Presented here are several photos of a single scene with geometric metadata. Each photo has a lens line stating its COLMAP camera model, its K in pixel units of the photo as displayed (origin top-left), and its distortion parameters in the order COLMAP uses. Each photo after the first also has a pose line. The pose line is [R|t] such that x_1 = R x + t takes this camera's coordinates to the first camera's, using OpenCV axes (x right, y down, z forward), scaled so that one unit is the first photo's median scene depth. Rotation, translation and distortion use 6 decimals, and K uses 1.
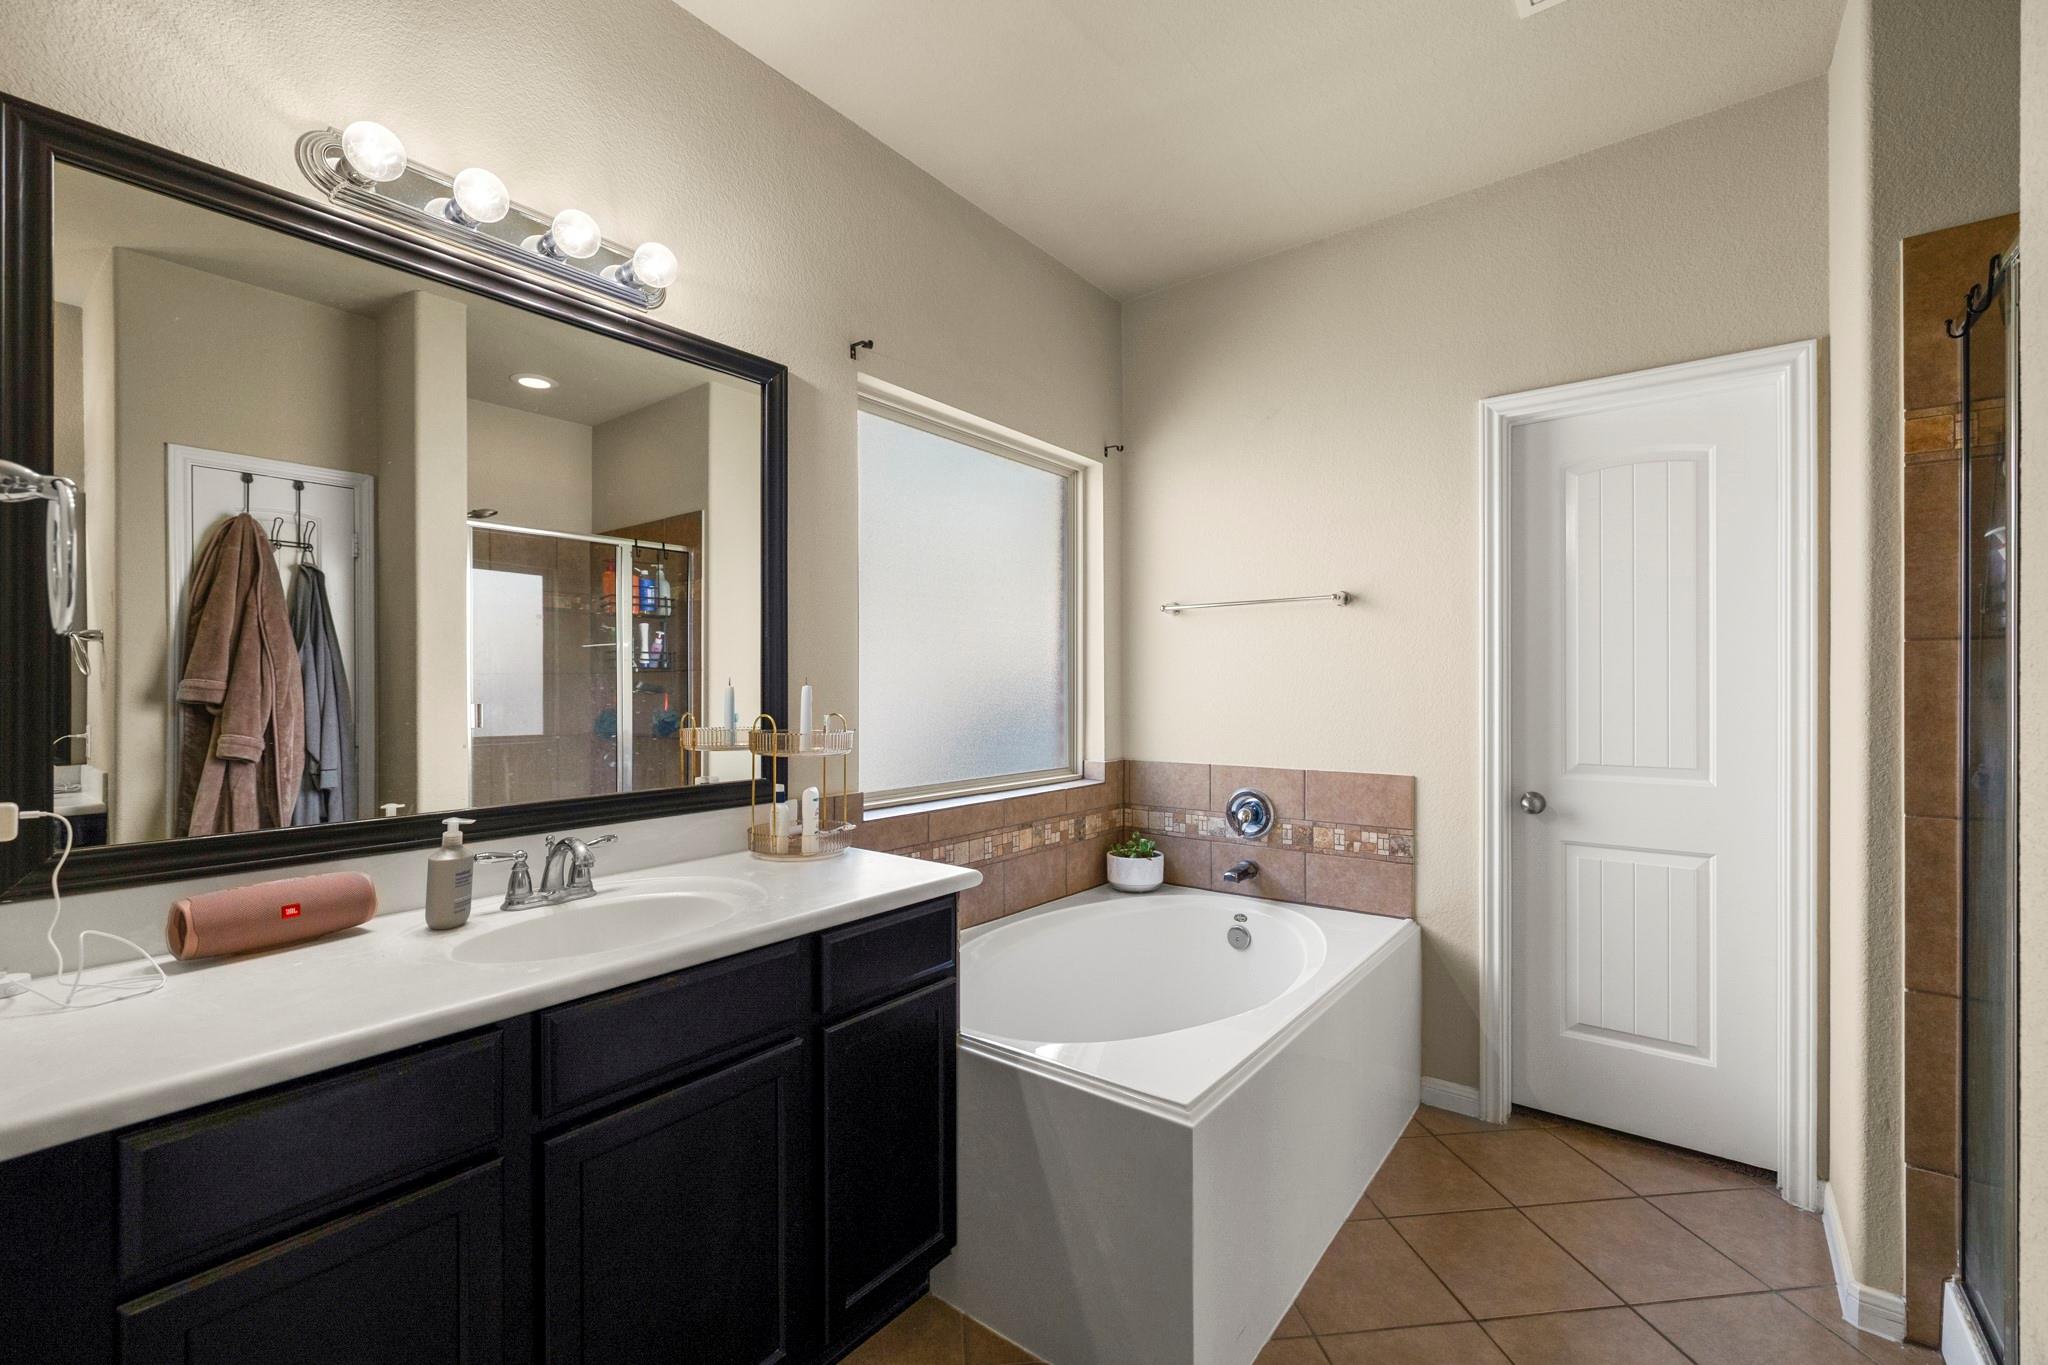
lens RADIAL K [[863.3, 0, 1031.2], [0, 863.3, 688.3], [0, 0, 1]] dist [0.000231, -0.000169]
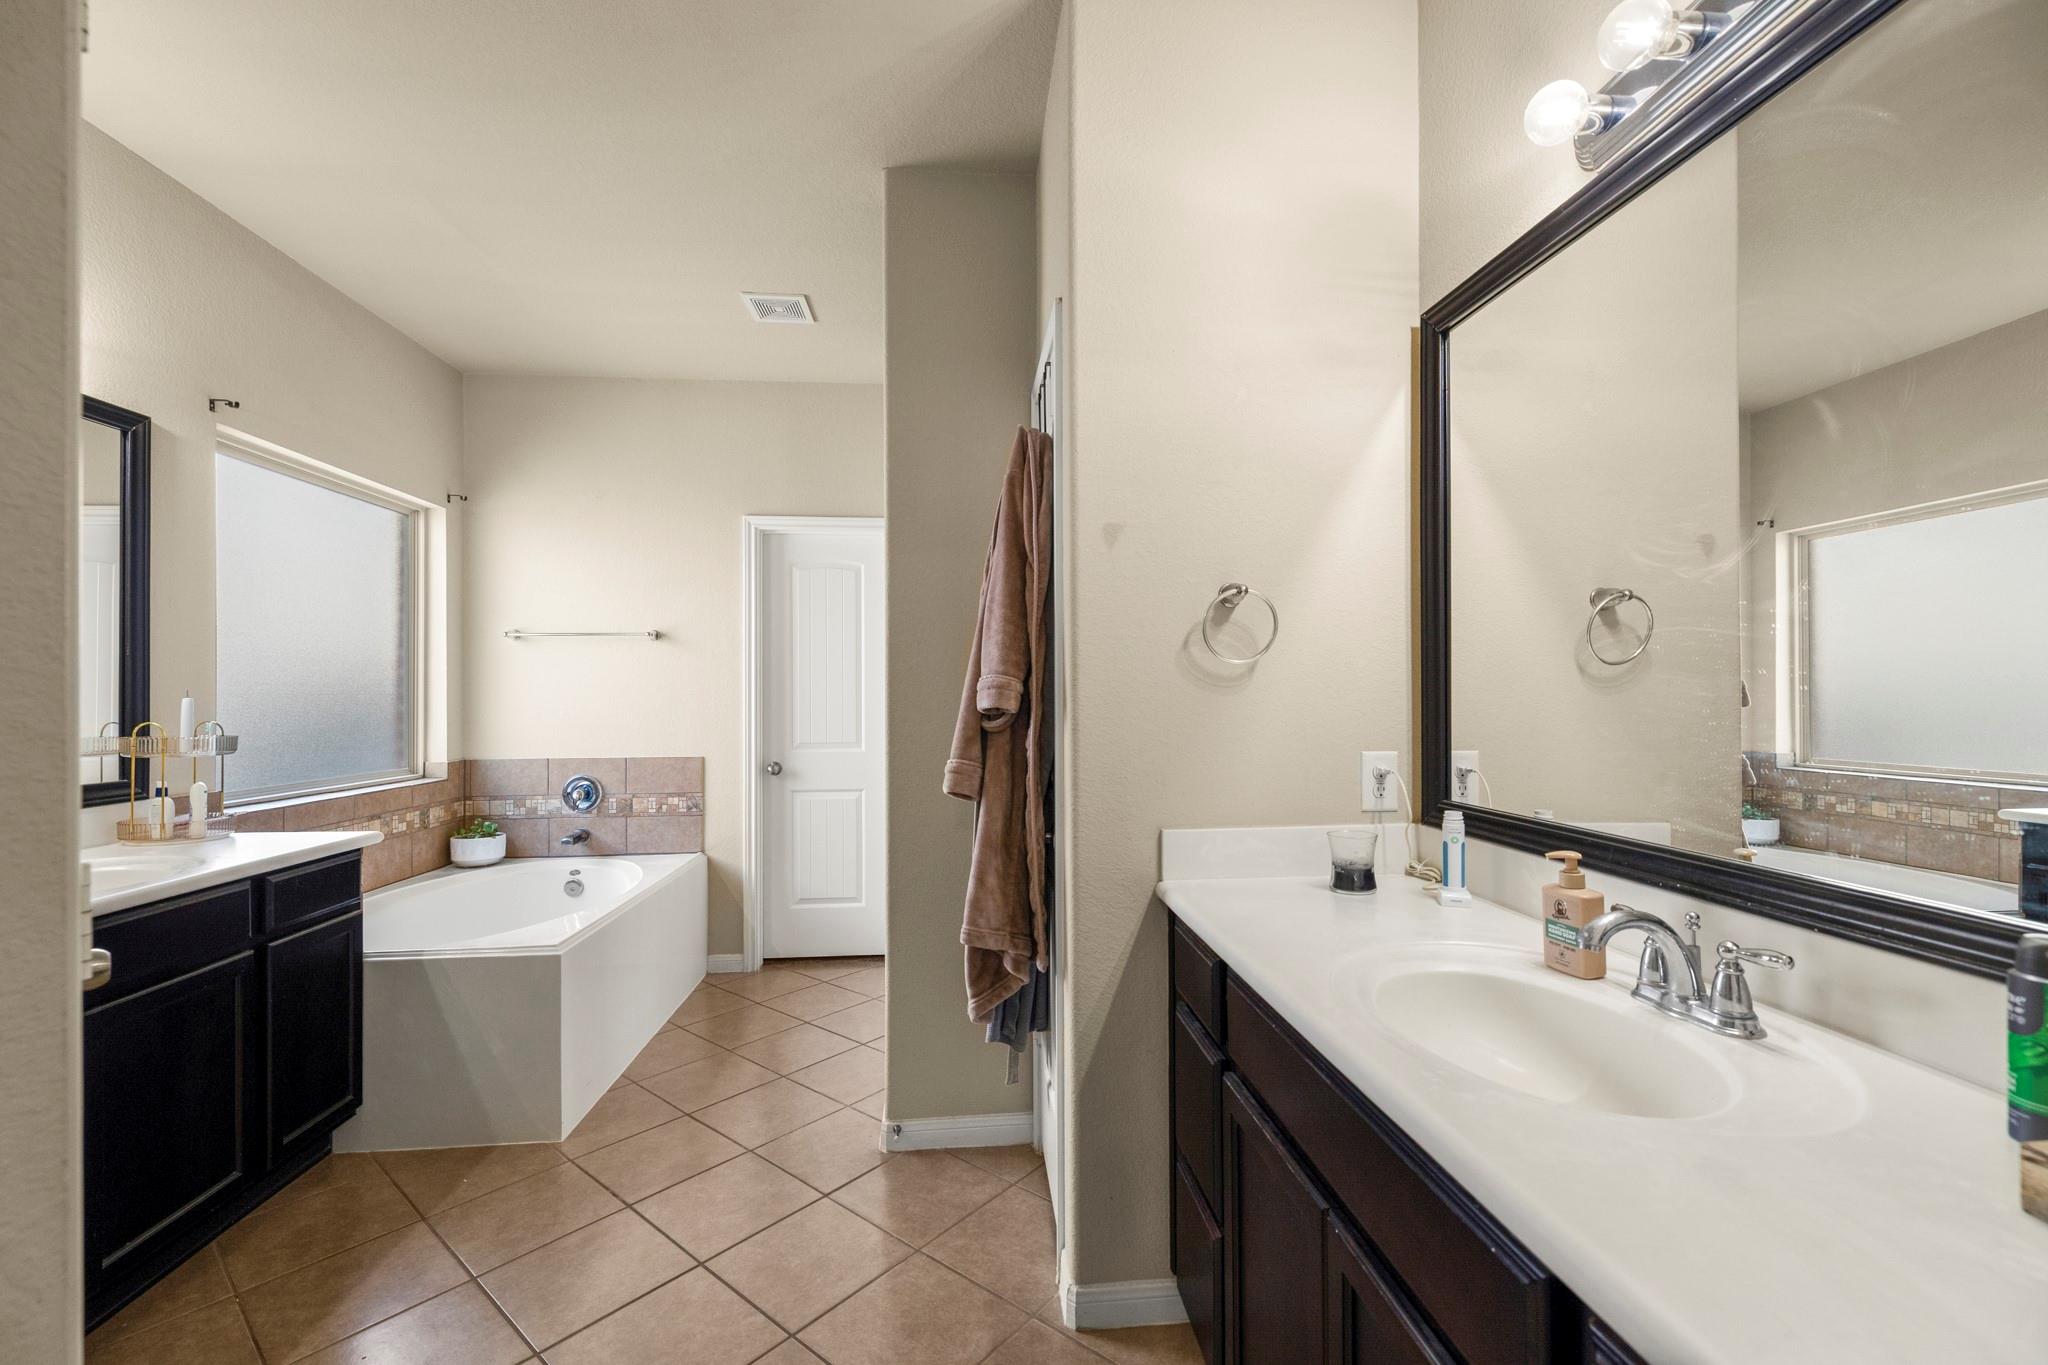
lens RADIAL K [[863.3, 0, 1031.2], [0, 863.3, 688.3], [0, 0, 1]] dist [0.000231, -0.000169]
pose [[0.730955, 0.004037, 0.682413, -0.157903], [0.004767, 0.999928, -0.011022, 0.002017], [-0.682408, 0.011310, 0.730884, -0.468659]]
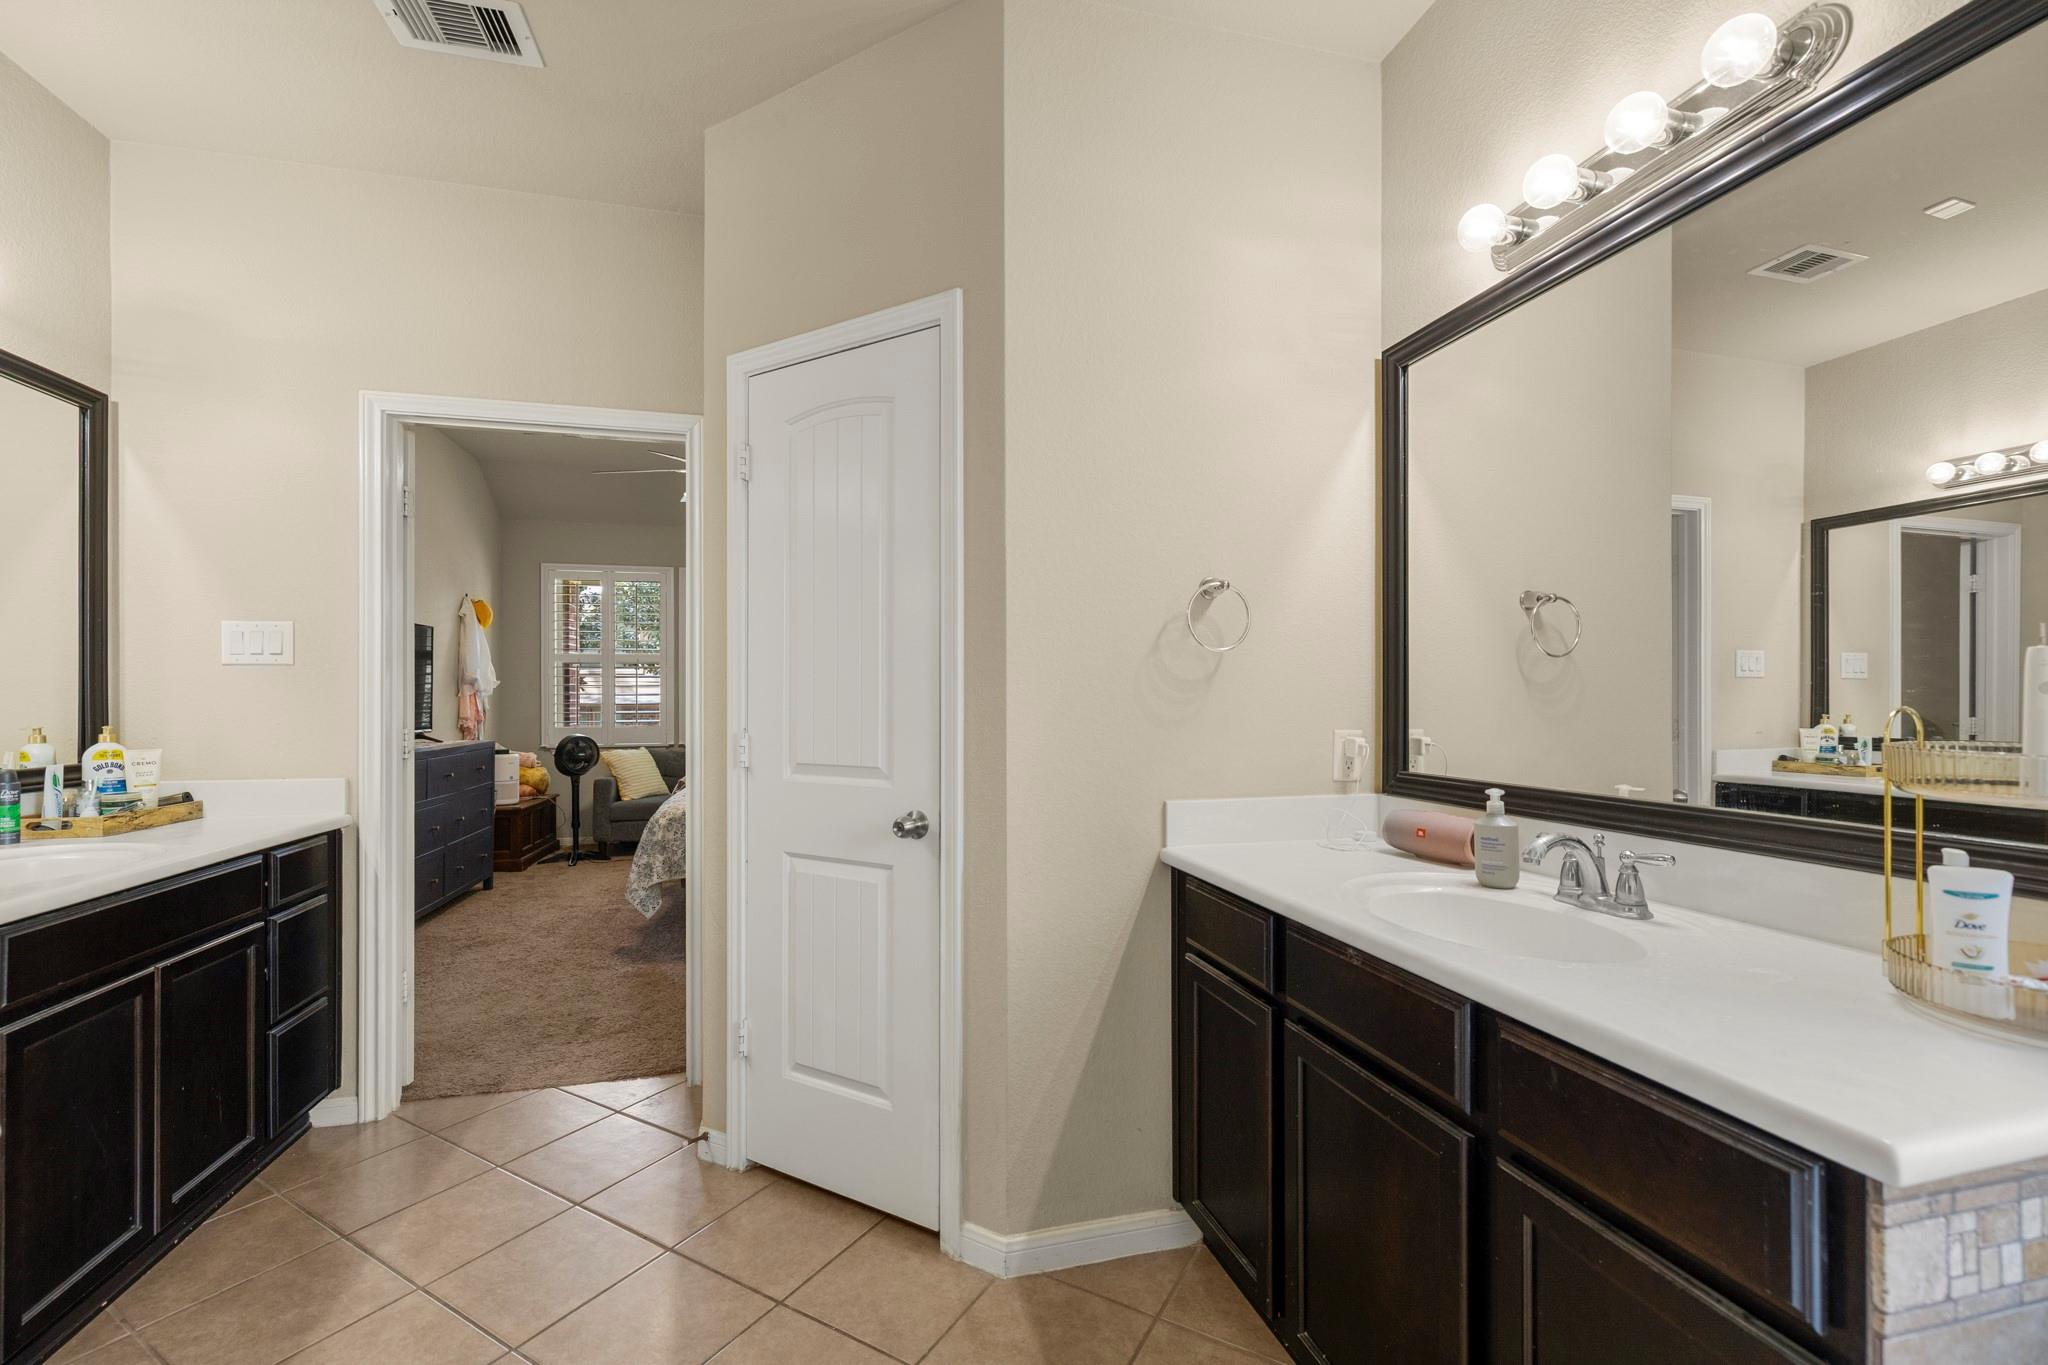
lens RADIAL K [[863.3, 0, 1031.2], [0, 863.3, 688.3], [0, 0, 1]] dist [0.000231, -0.000169]
pose [[-0.604426, -0.007990, -0.796621, 0.297831], [0.000797, 0.999943, -0.010634, 0.016615], [0.796661, -0.007063, -0.604385, 0.623582]]
